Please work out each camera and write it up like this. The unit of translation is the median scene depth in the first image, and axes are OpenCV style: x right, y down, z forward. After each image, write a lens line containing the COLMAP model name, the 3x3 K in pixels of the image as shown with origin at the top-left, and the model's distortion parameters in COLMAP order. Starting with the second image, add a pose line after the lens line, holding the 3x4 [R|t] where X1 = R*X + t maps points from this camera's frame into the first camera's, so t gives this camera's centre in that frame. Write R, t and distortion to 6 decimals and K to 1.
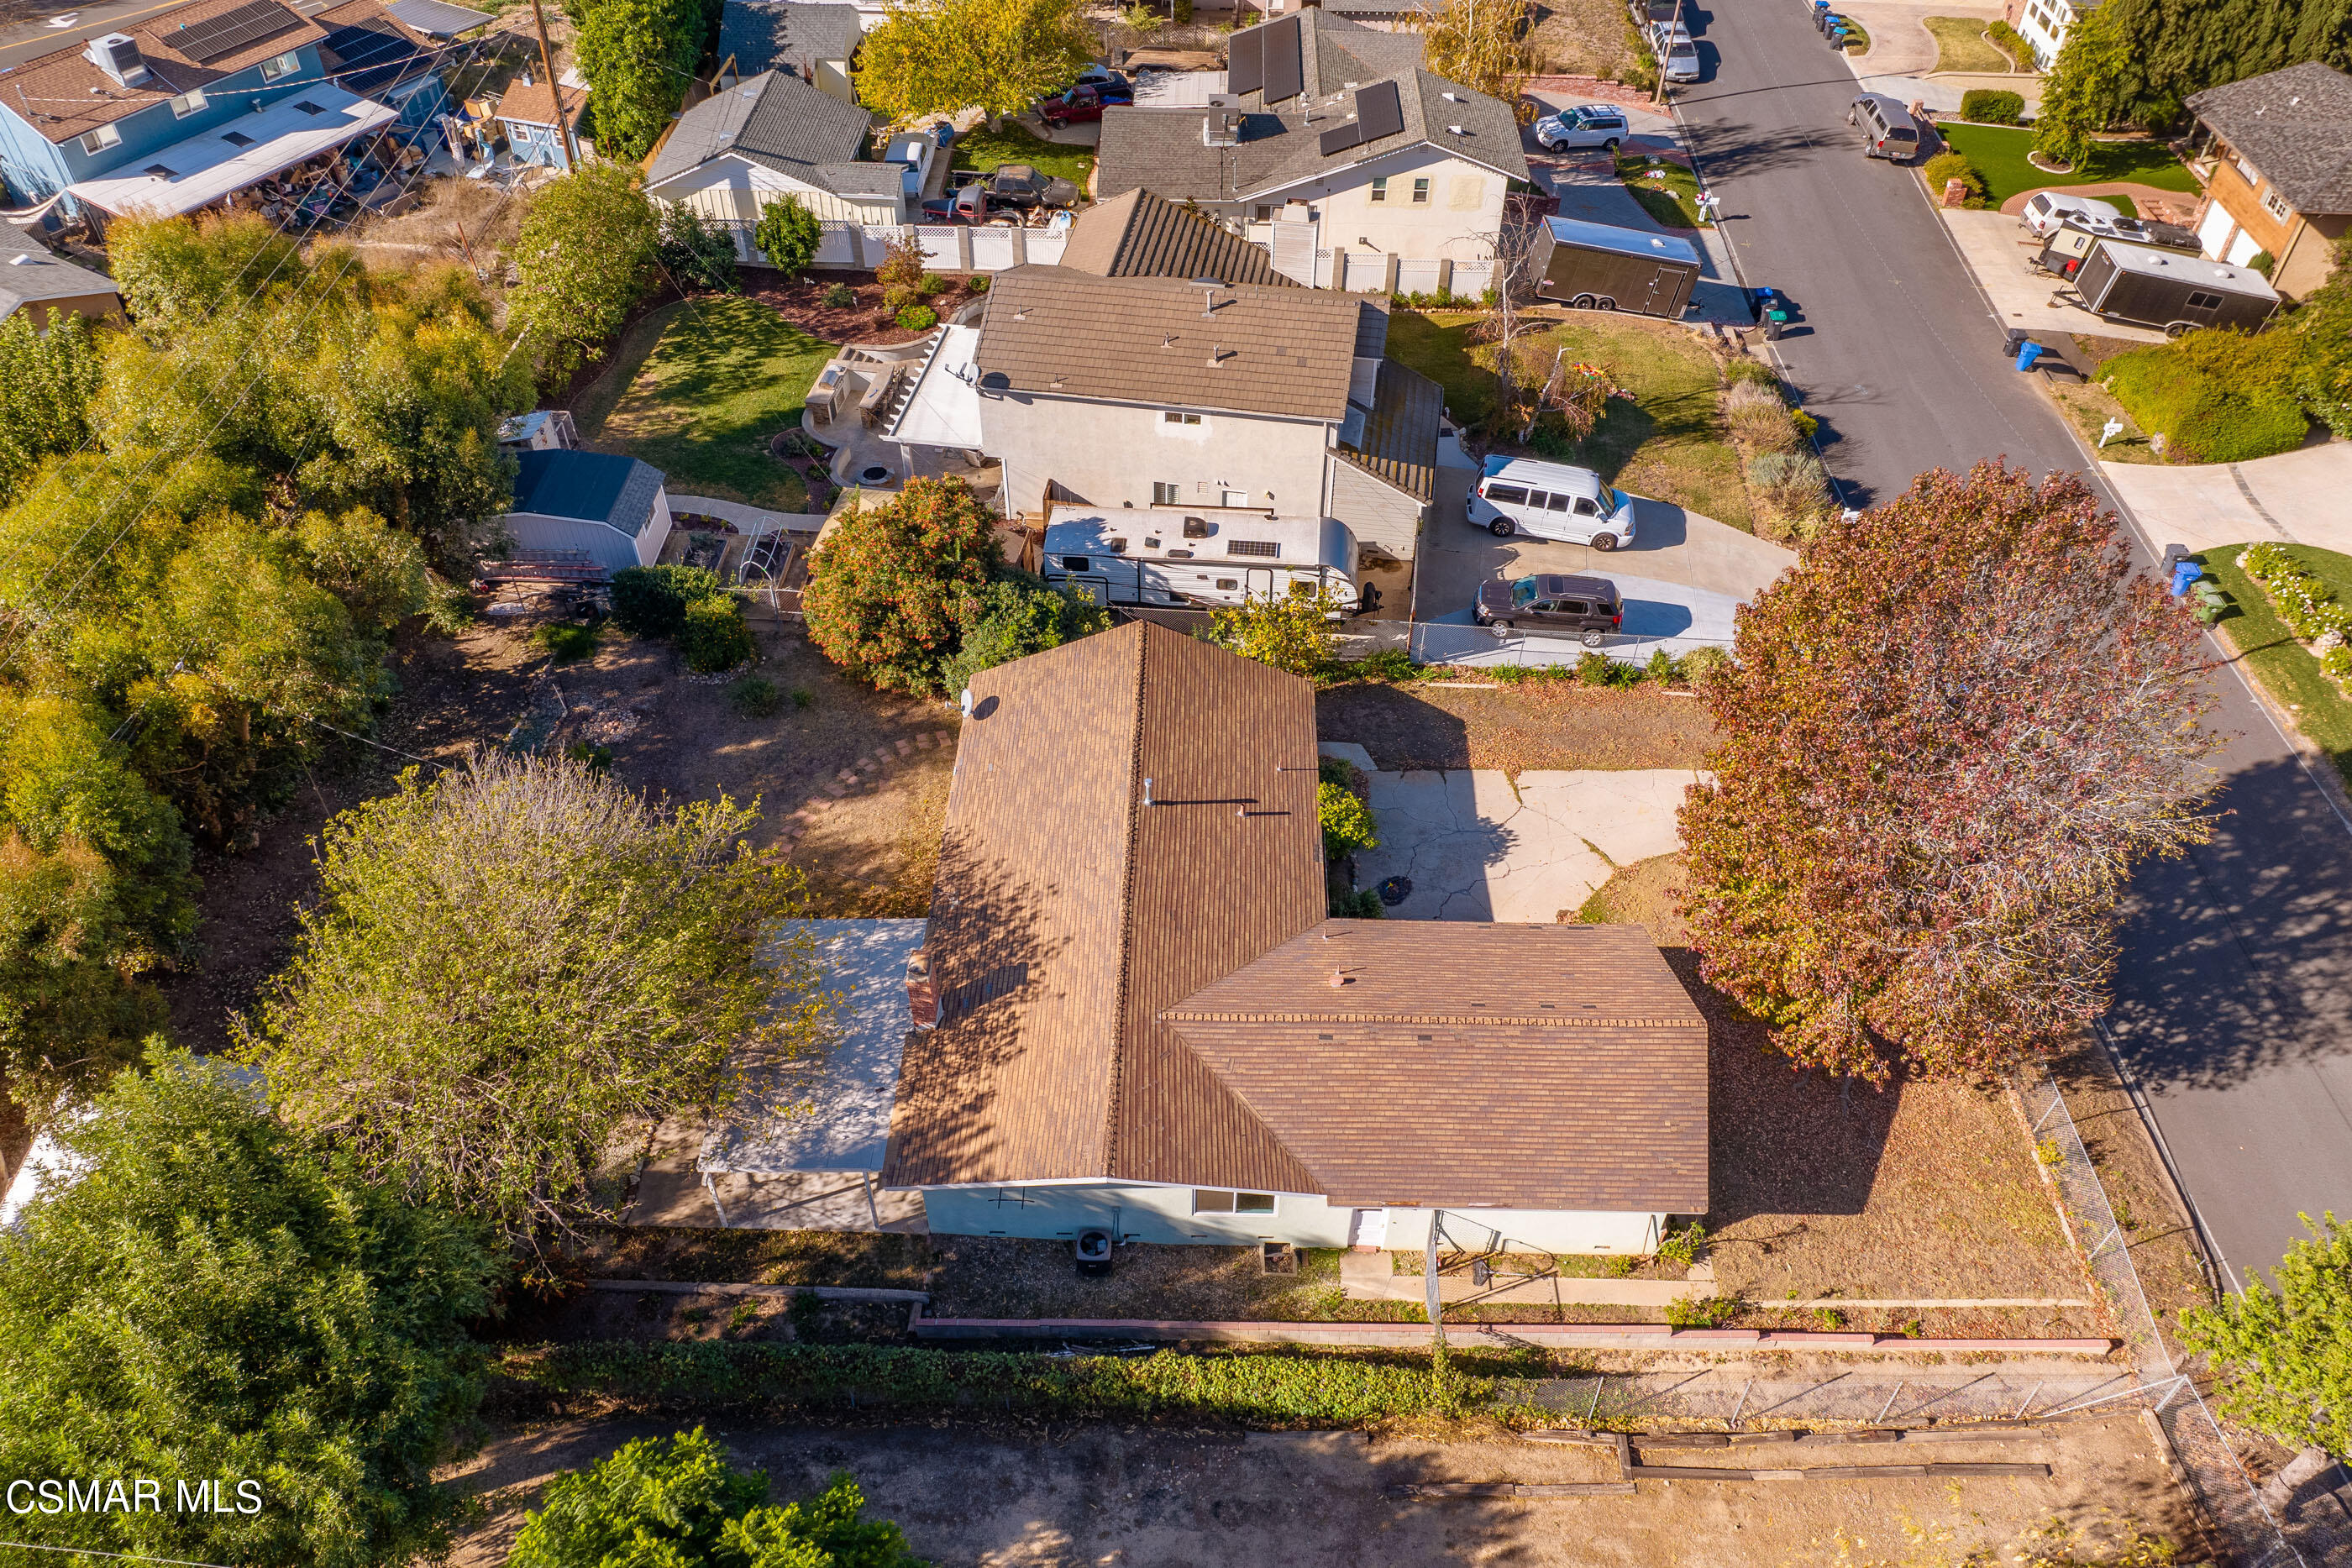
lens RADIAL K [[1699.6, 0, 1195.6], [0, 1699.6, 723.1], [0, 0, 1]] dist [-0.038547, -0.003841]
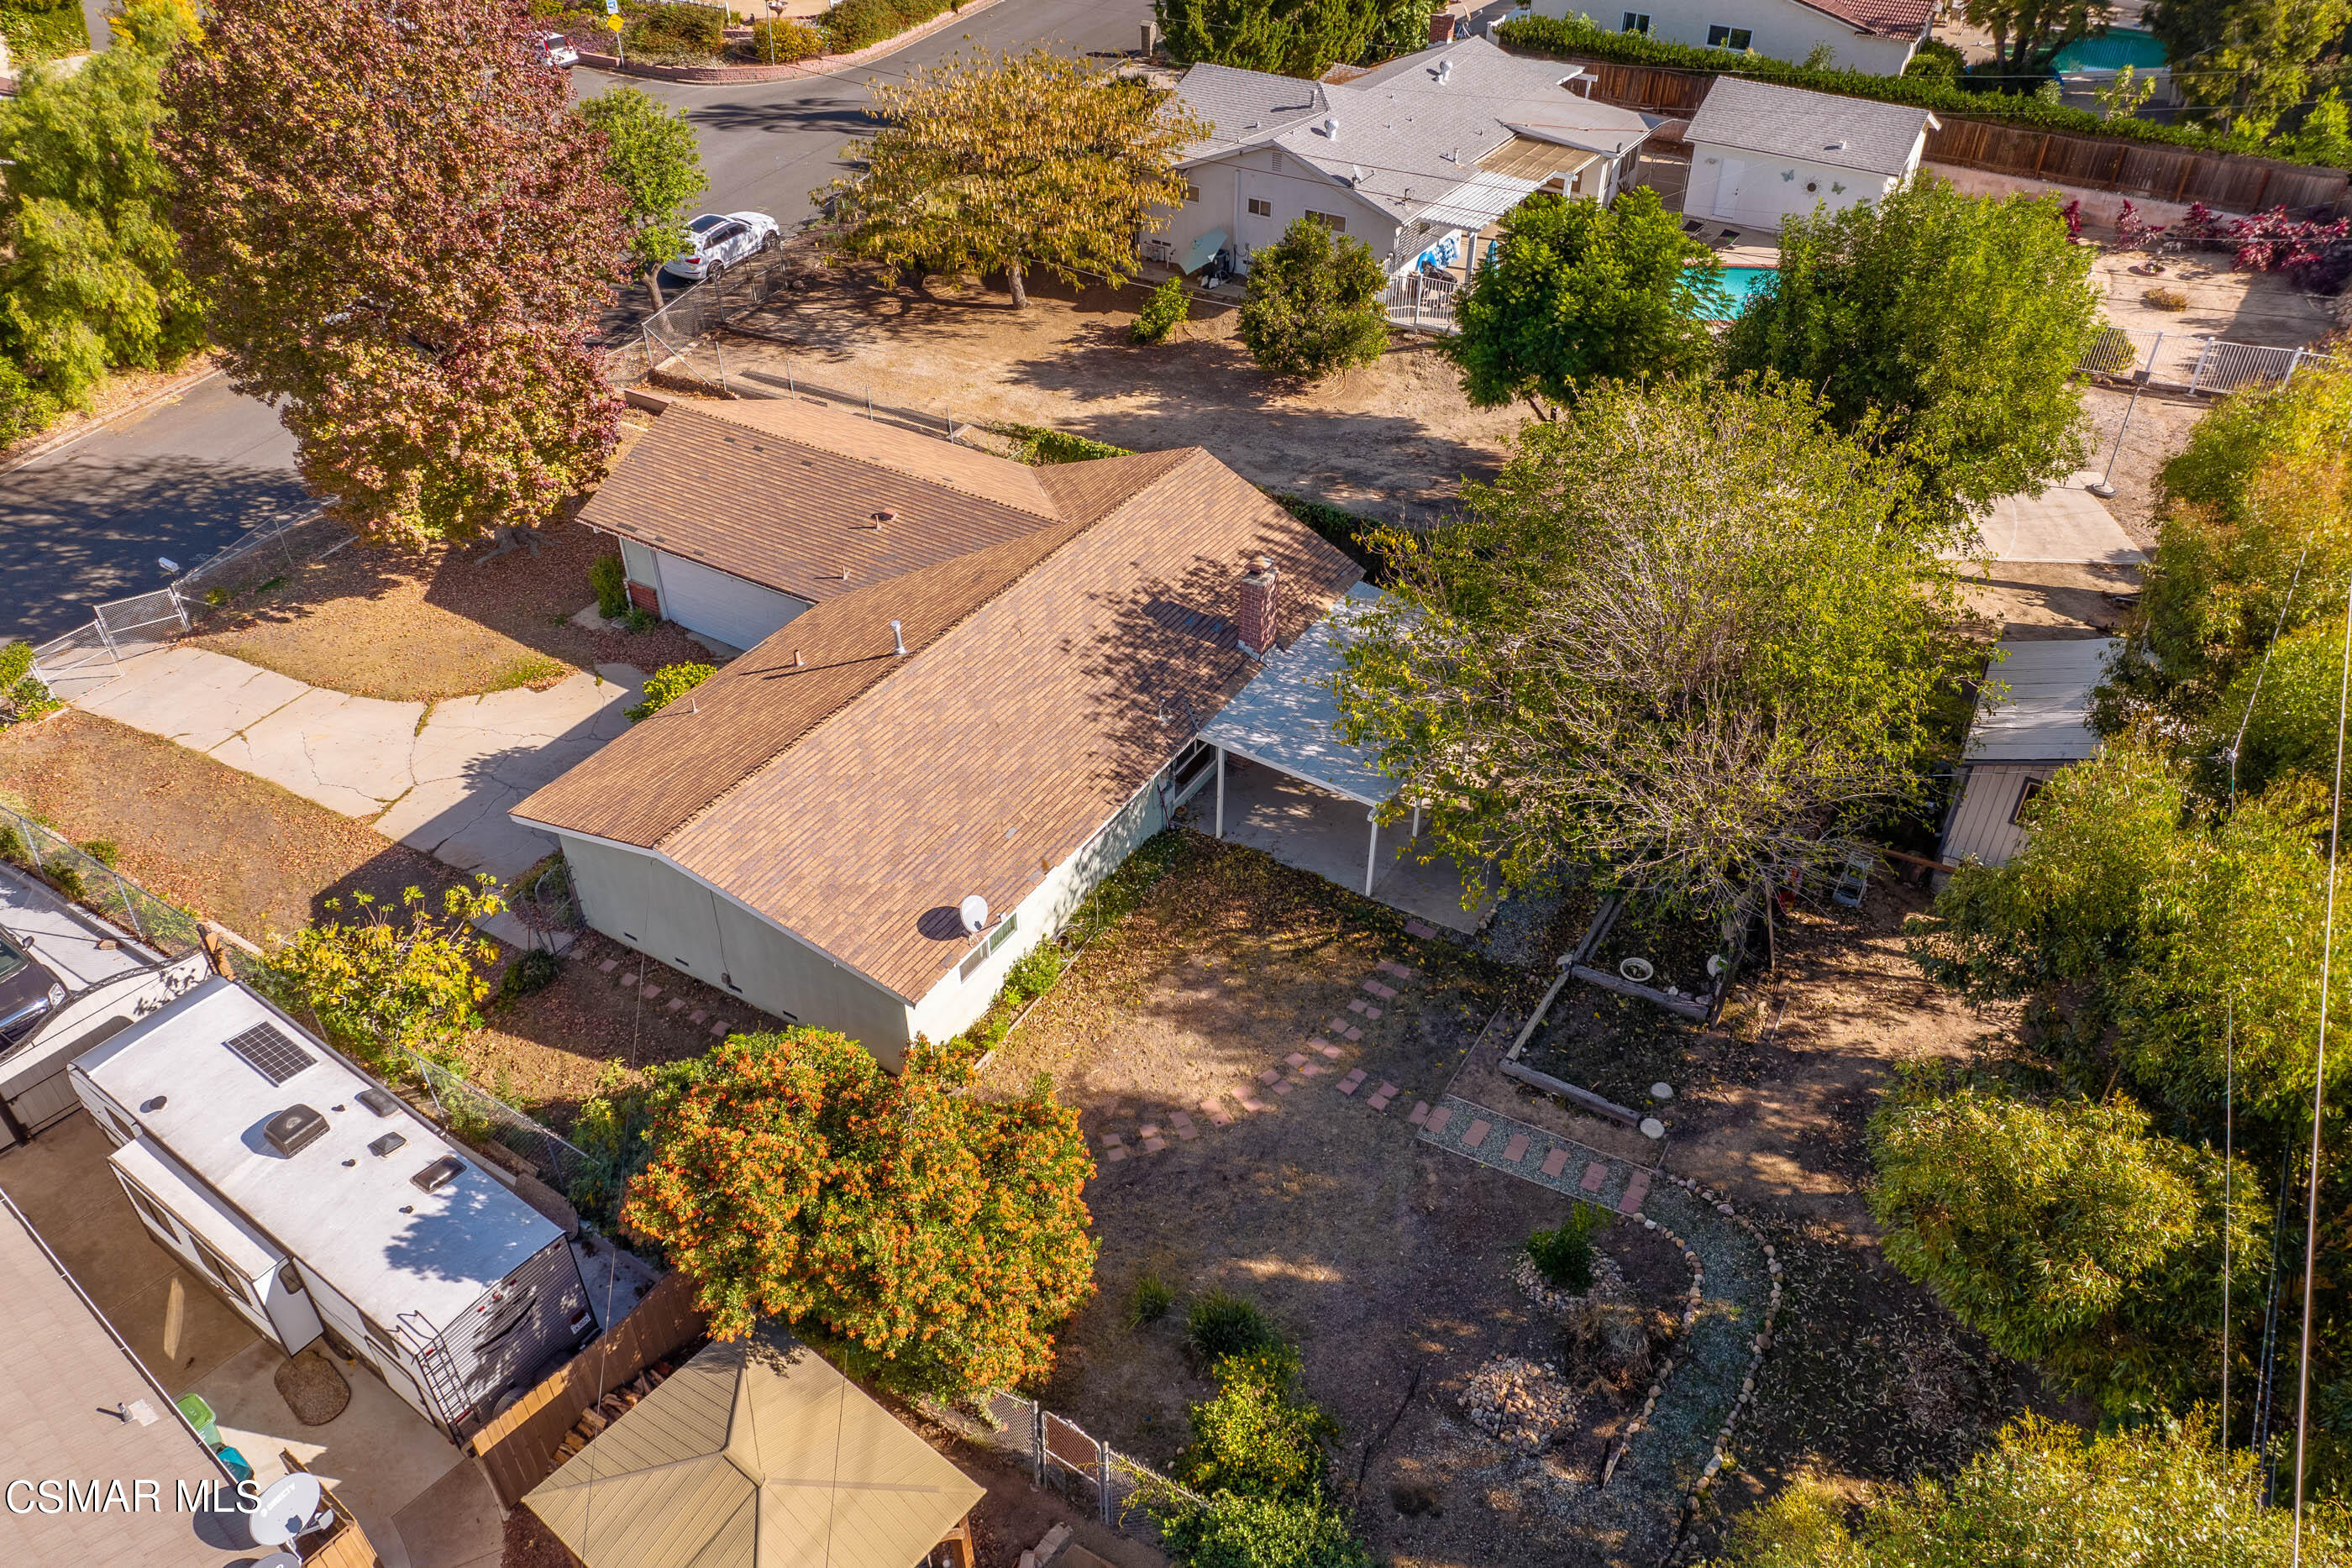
lens RADIAL K [[1699.6, 0, 1195.6], [0, 1699.6, 723.1], [0, 0, 1]] dist [-0.038547, -0.003841]
pose [[-0.866814, -0.300786, 0.397695, -0.477344], [0.325886, 0.261926, 0.908401, -0.625970], [-0.377401, 0.917018, -0.129019, 1.094939]]
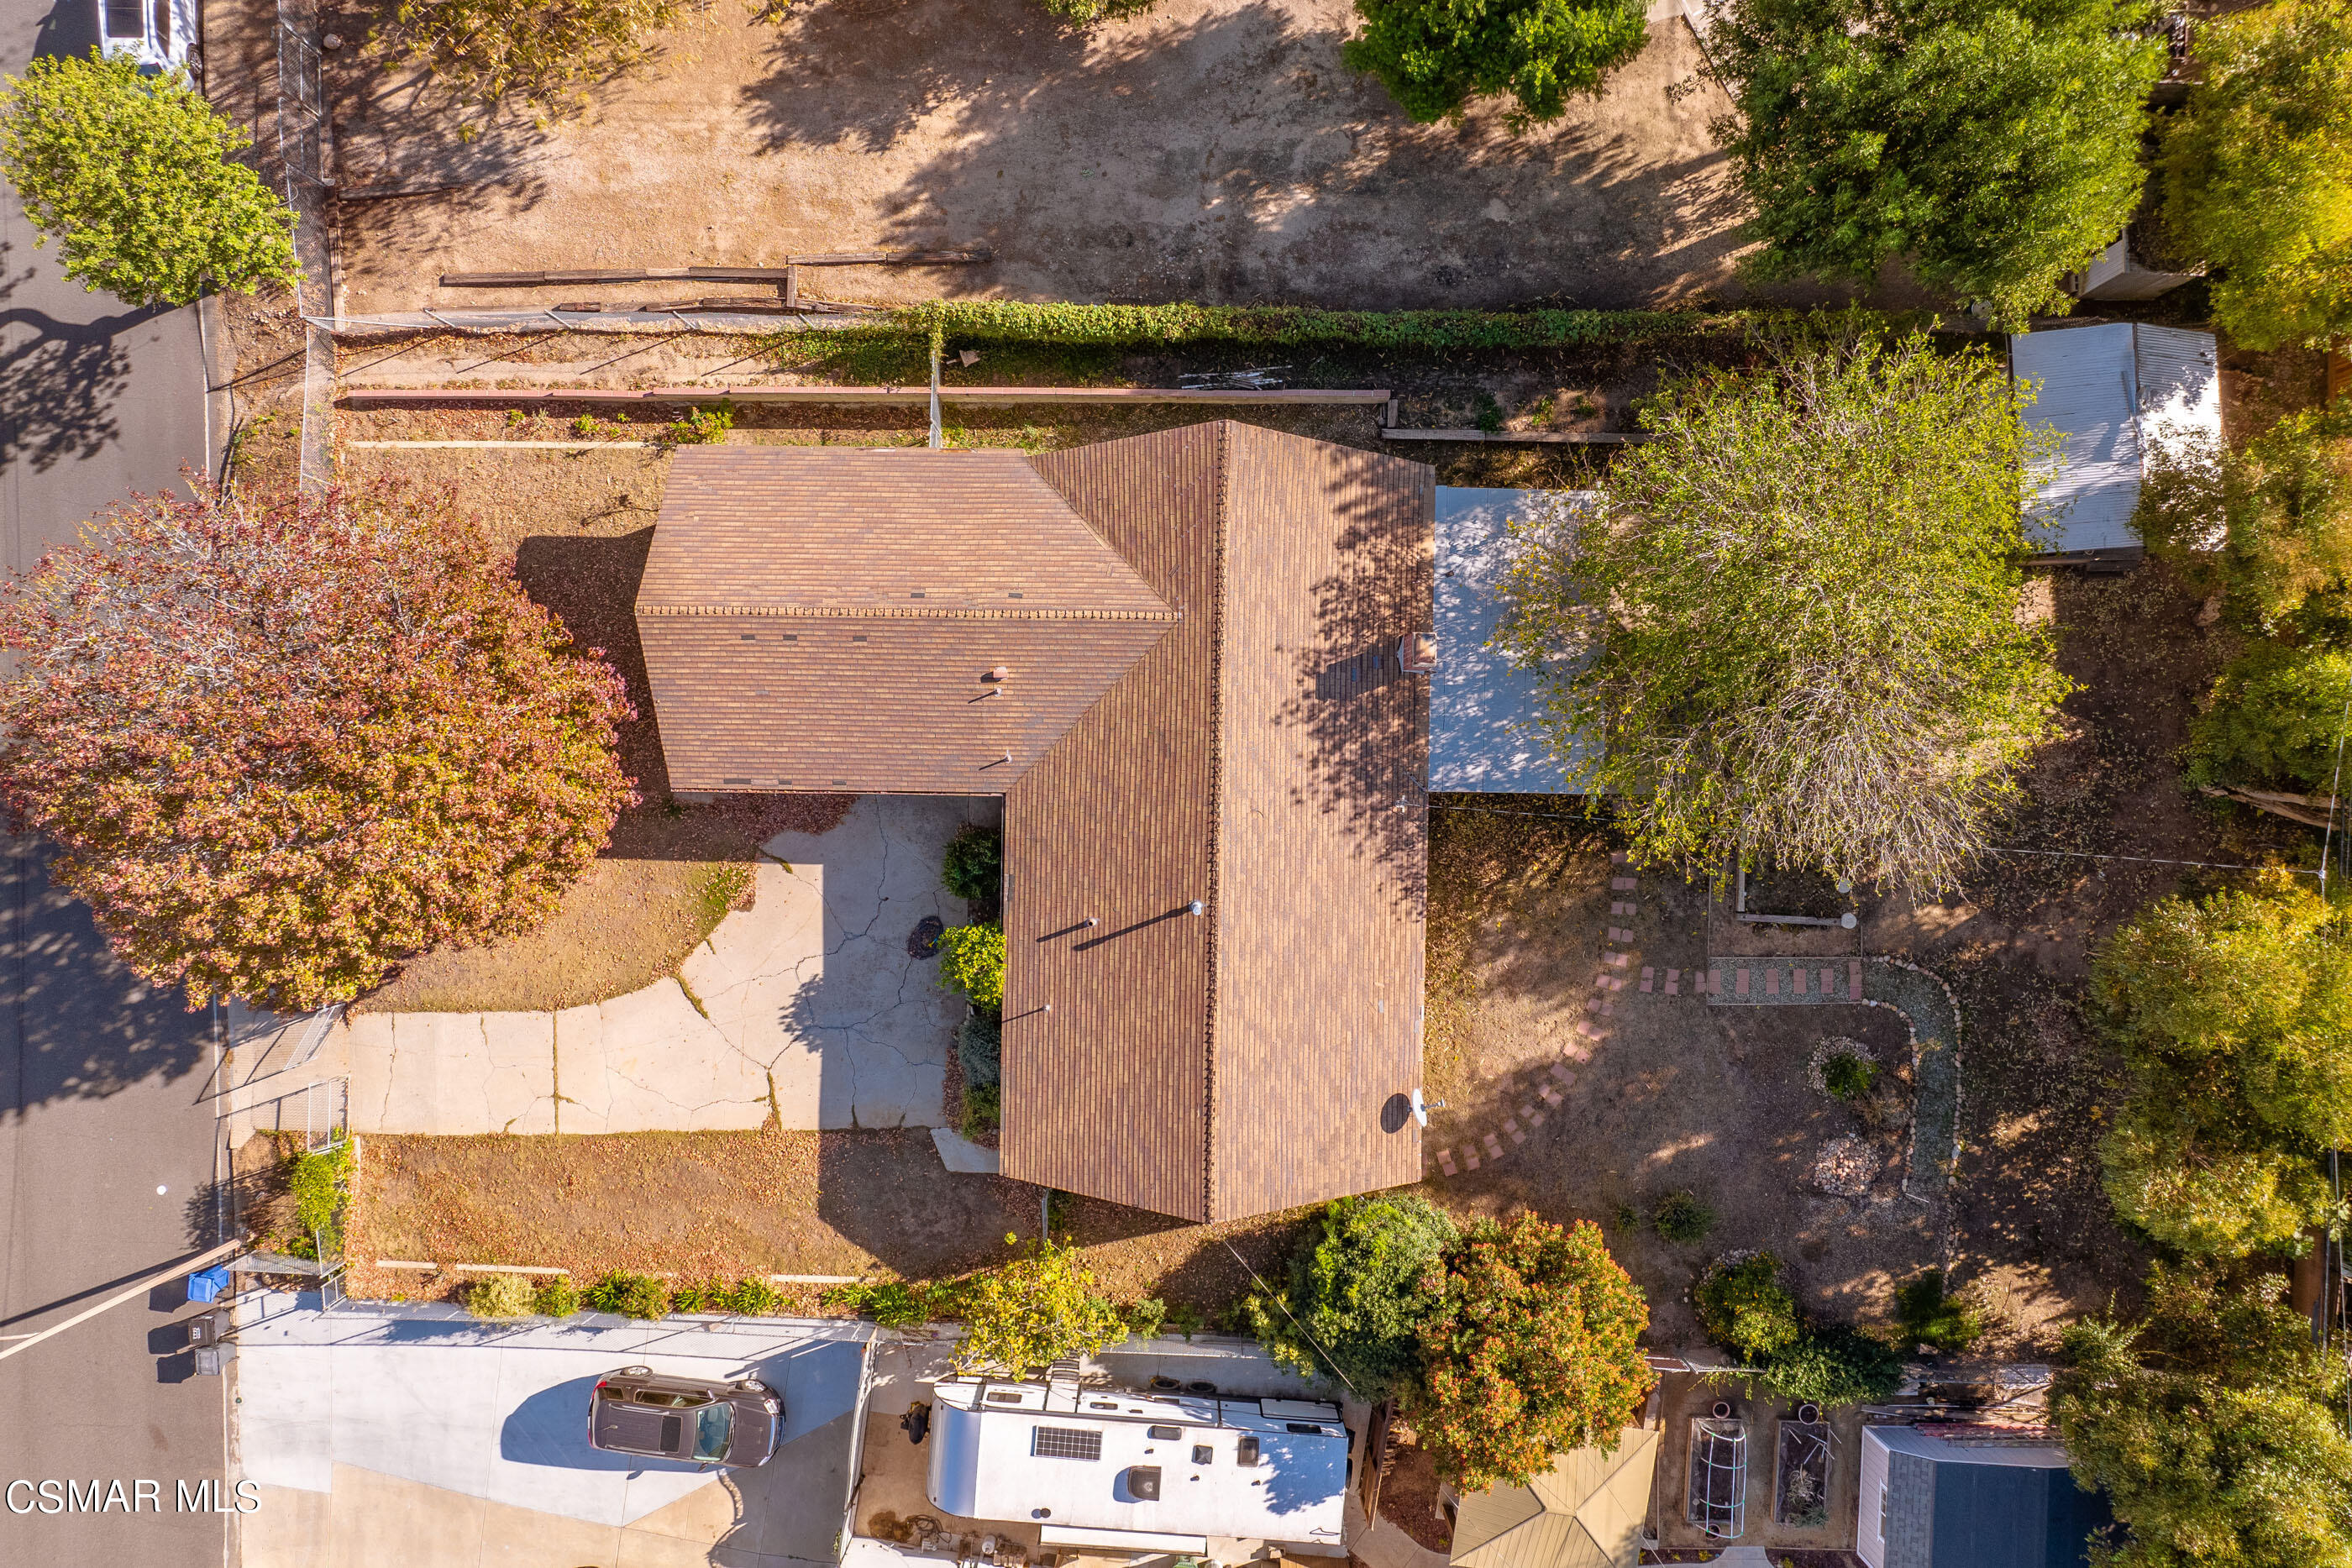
lens RADIAL K [[1721.3, 0, 1195.1], [0, 1721.3, 774.3], [0, 0, 1]] dist [-0.017804, -0.063660]
pose [[-0.999868, -0.000683, -0.016259, -0.012302], [-0.011498, -0.677377, 0.735547, -0.577985], [-0.011515, 0.735636, 0.677279, 0.341537]]
